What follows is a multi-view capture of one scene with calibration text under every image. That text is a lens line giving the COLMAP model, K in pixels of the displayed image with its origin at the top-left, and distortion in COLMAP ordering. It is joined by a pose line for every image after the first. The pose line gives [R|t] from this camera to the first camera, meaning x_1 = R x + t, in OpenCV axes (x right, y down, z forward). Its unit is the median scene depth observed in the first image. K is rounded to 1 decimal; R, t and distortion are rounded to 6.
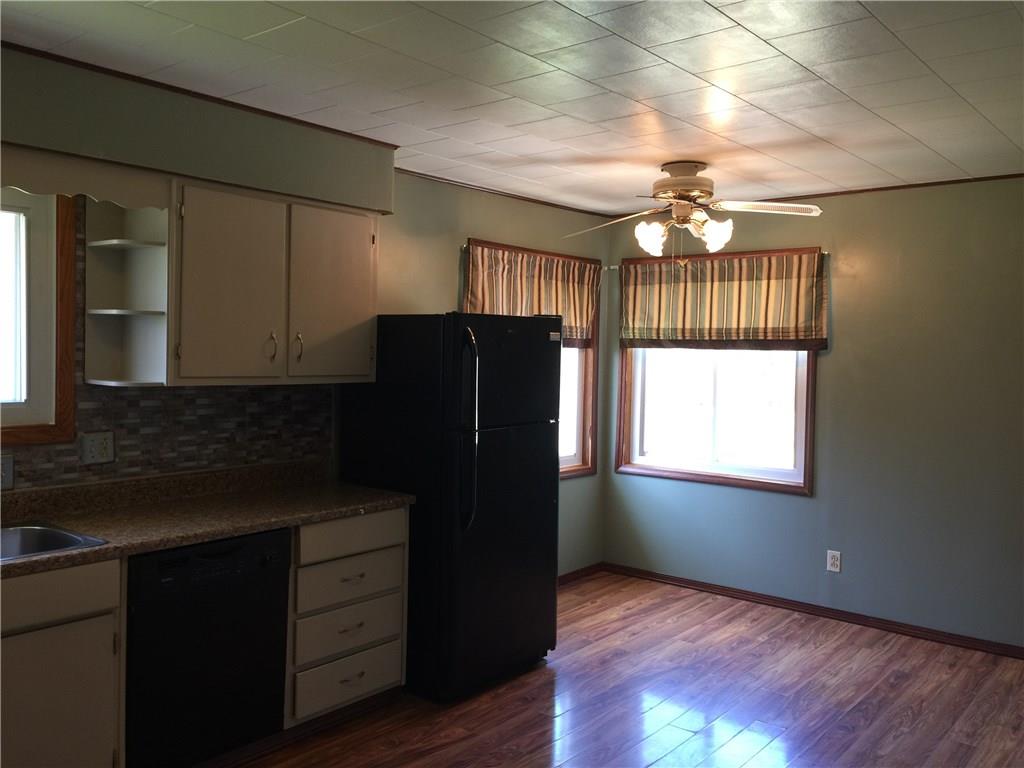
lens RADIAL K [[877.8, 0, 513.3], [0, 877.8, 384.6], [0, 0, 1]] dist [0.052358, -0.025975]
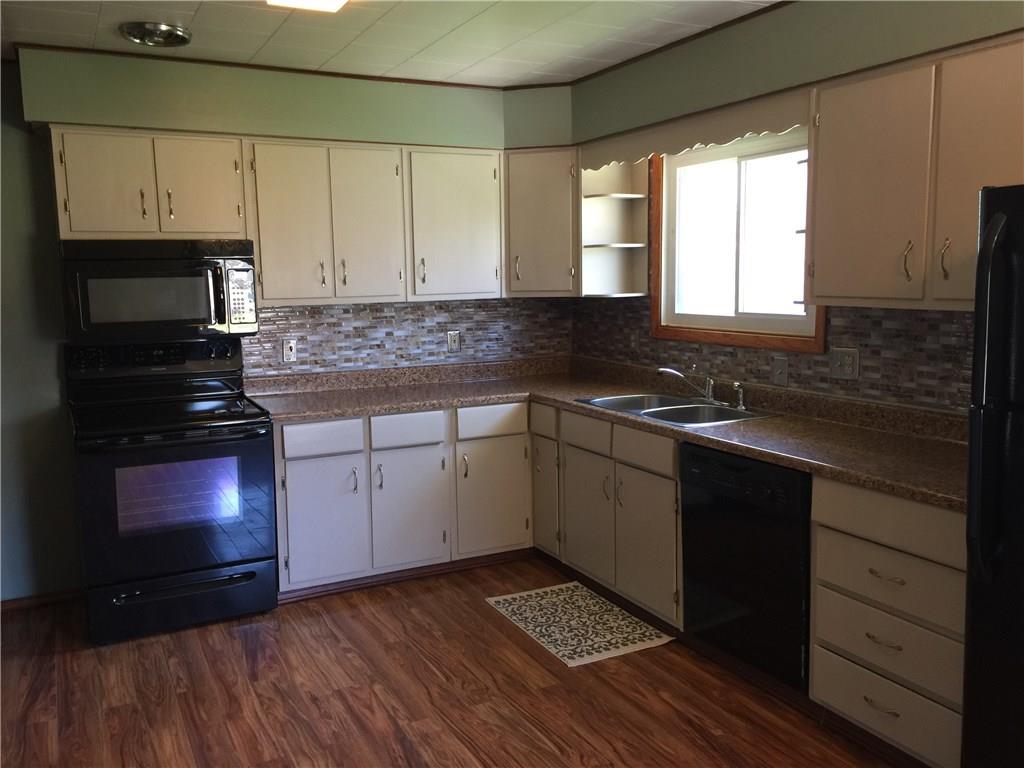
lens RADIAL K [[877.8, 0, 513.3], [0, 877.8, 381.5], [0, 0, 1]] dist [0.052358, -0.025975]
pose [[-0.387110, 0.098496, -0.916757, 0.612617], [-0.031349, 0.992297, 0.119849, -0.019451], [0.921500, 0.075134, -0.381041, 1.011063]]
